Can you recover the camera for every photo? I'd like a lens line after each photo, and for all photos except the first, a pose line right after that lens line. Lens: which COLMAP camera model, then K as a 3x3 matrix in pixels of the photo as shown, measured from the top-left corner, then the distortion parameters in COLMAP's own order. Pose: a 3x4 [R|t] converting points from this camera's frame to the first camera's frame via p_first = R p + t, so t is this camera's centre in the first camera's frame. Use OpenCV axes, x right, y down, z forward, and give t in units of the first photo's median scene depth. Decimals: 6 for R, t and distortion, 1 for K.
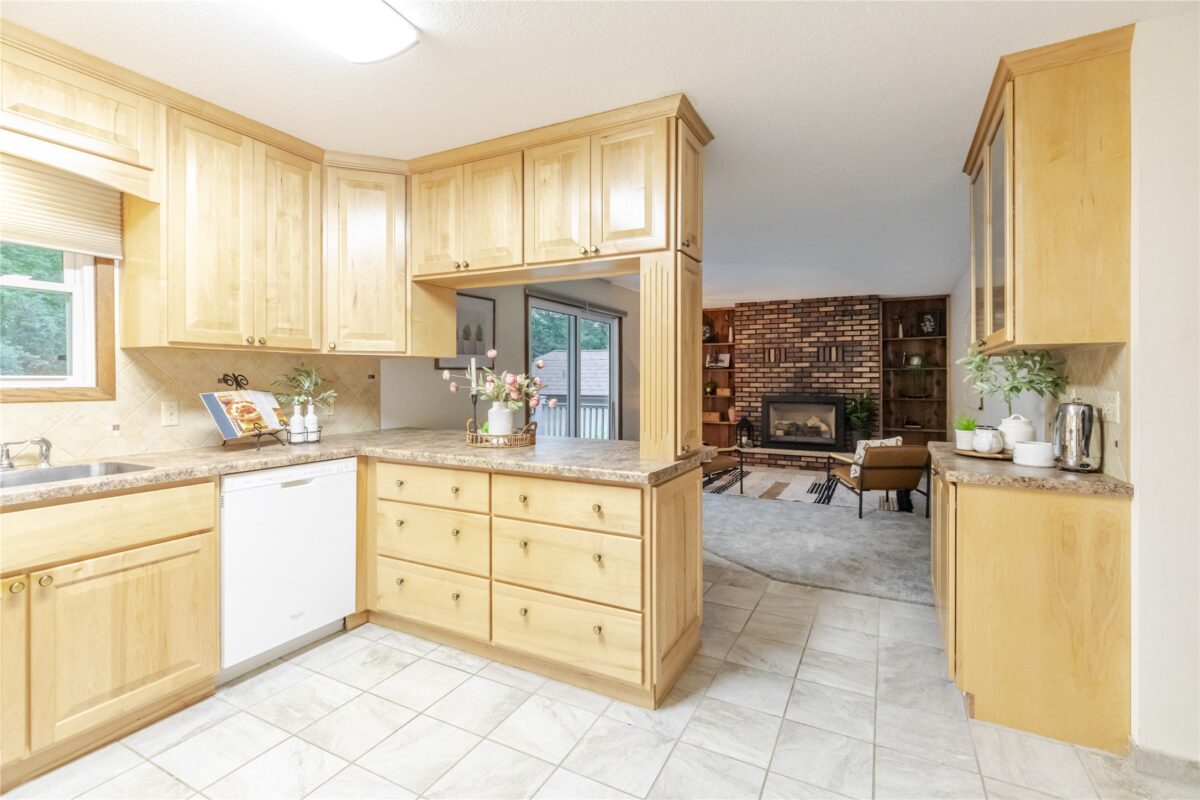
lens RADIAL K [[547.2, 0, 611.0], [0, 547.2, 375.3], [0, 0, 1]] dist [-0.002091, 0.000424]
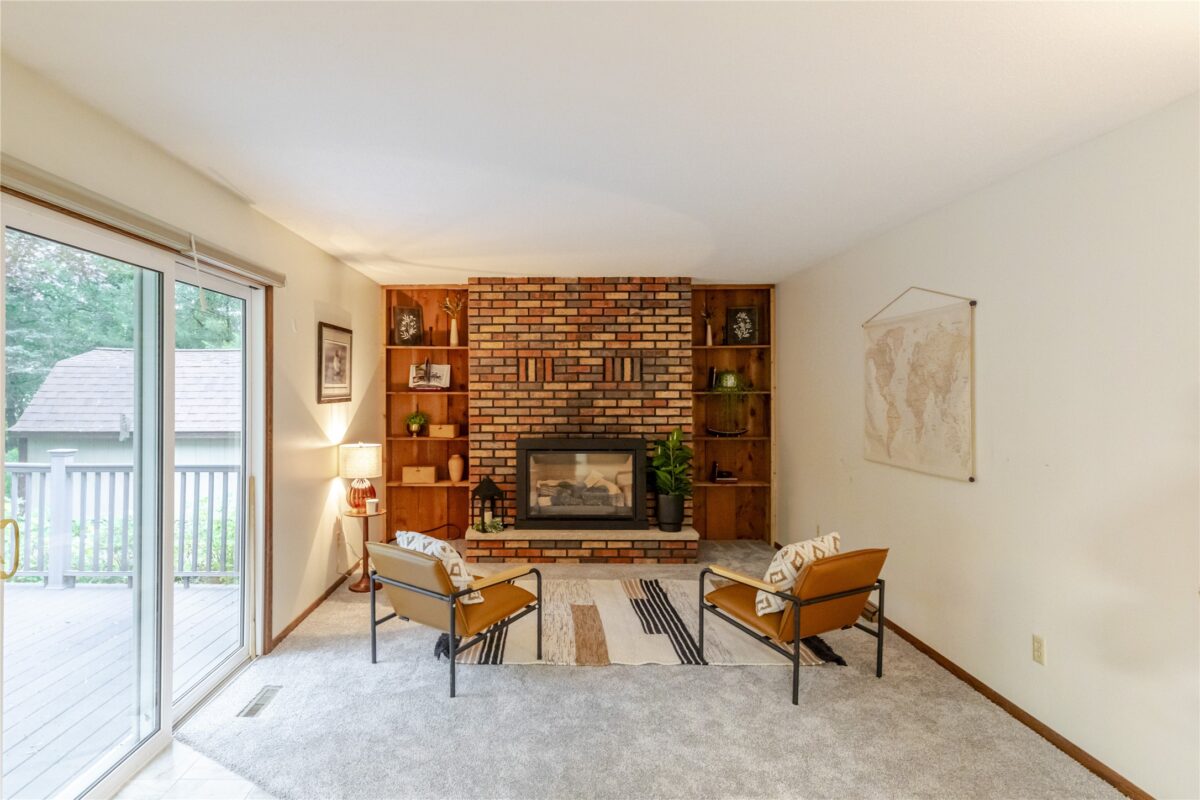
lens RADIAL K [[696.8, 0, 530.3], [0, 696.8, 379.6], [0, 0, 1]] dist [0.010583, -0.000216]
pose [[0.901723, 0.003710, 0.432298, -0.031579], [-0.002392, 0.999991, -0.003592, -0.023778], [-0.432307, 0.002205, 0.901724, 0.333054]]
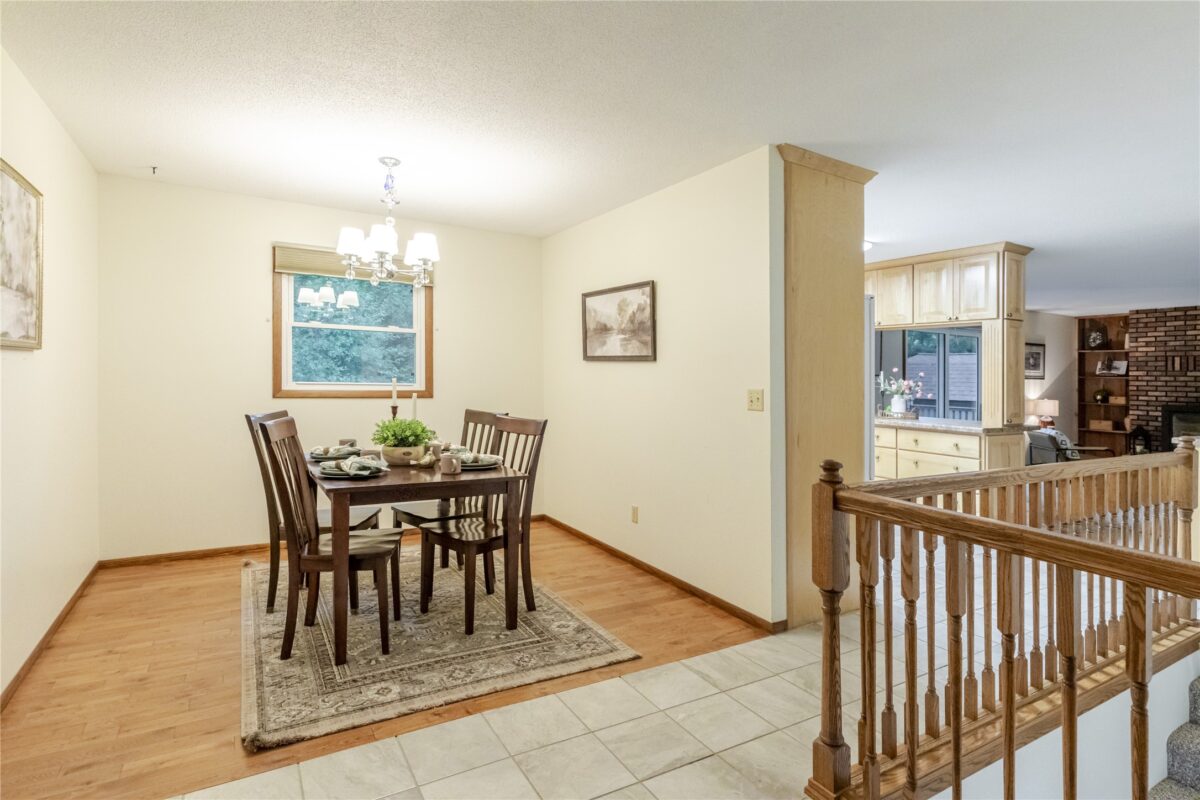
lens RADIAL K [[616.8, 0, 594.2], [0, 616.8, 360.2], [0, 0, 1]] dist [-0.005961, -0.001278]
pose [[0.834563, 0.000877, -0.550911, 0.032669], [-0.015202, 0.999655, -0.021438, -0.003380], [0.550702, 0.026266, 0.834289, -0.483745]]
